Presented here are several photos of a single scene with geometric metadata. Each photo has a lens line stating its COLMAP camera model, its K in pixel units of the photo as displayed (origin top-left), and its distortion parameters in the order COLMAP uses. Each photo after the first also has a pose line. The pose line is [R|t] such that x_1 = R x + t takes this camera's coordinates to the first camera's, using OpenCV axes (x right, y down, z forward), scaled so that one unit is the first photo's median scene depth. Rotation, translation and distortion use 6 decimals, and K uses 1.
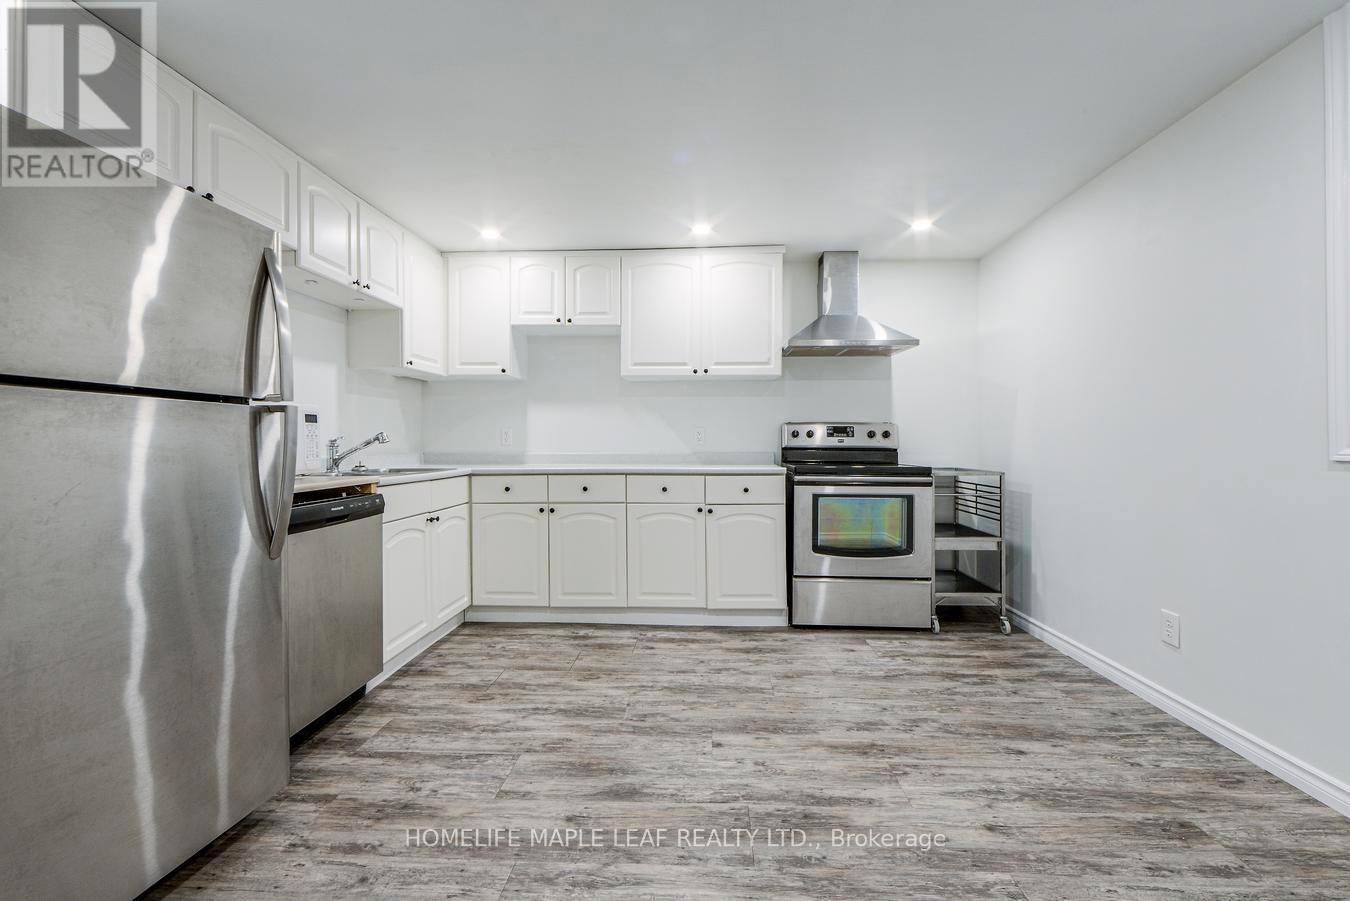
lens RADIAL K [[553.3, 0, 666.8], [0, 553.3, 452.2], [0, 0, 1]] dist [0.000726, 0.000198]
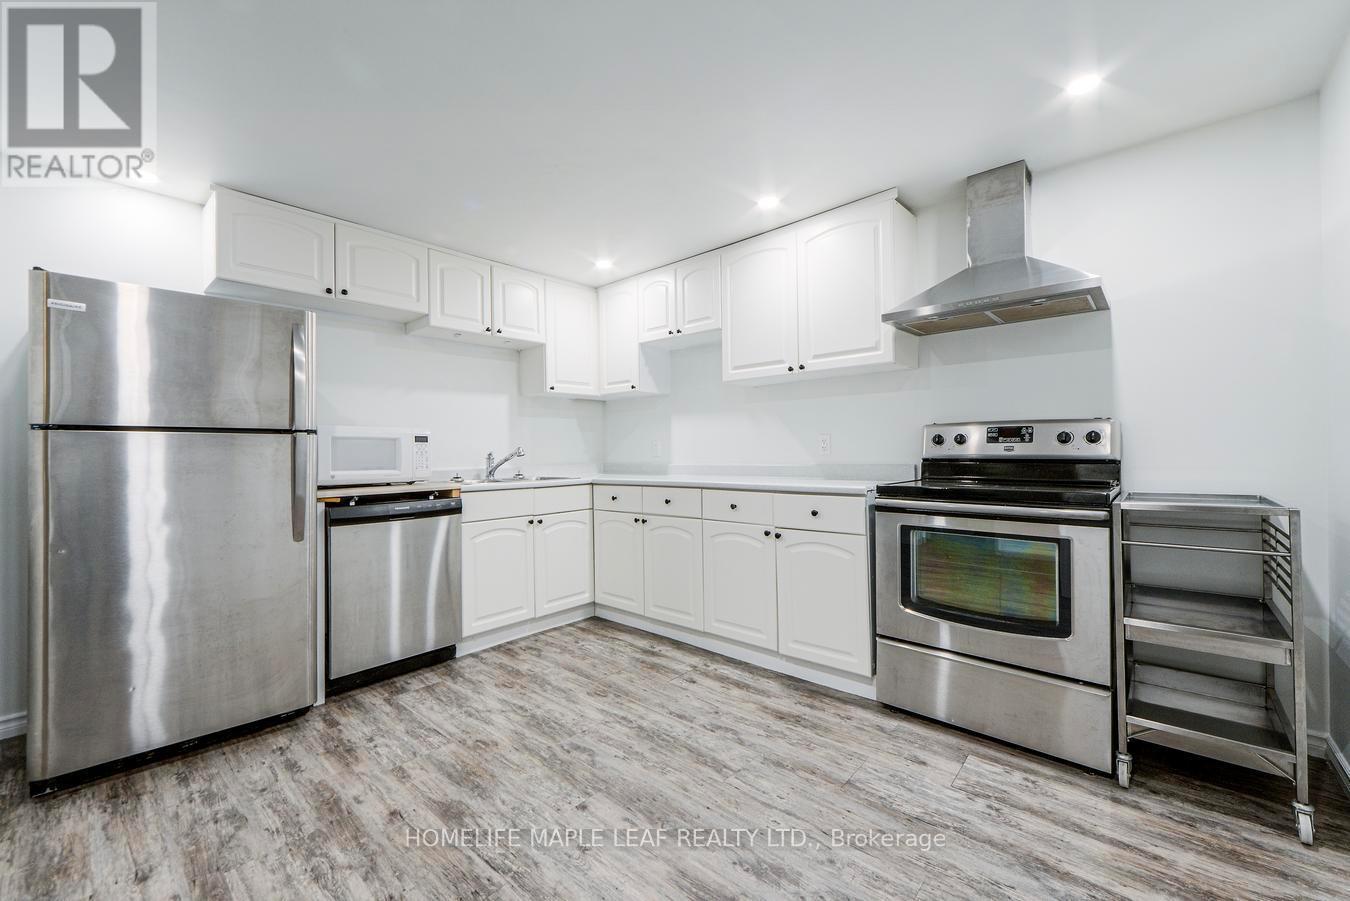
lens RADIAL K [[538.2, 0, 689.3], [0, 538.2, 450.8], [0, 0, 1]] dist [0.001057, -0.001121]
pose [[0.779018, -0.009887, -0.626923, 0.496294], [0.000936, 0.999893, -0.014606, -0.009837], [0.627001, 0.010792, 0.778944, 0.291746]]
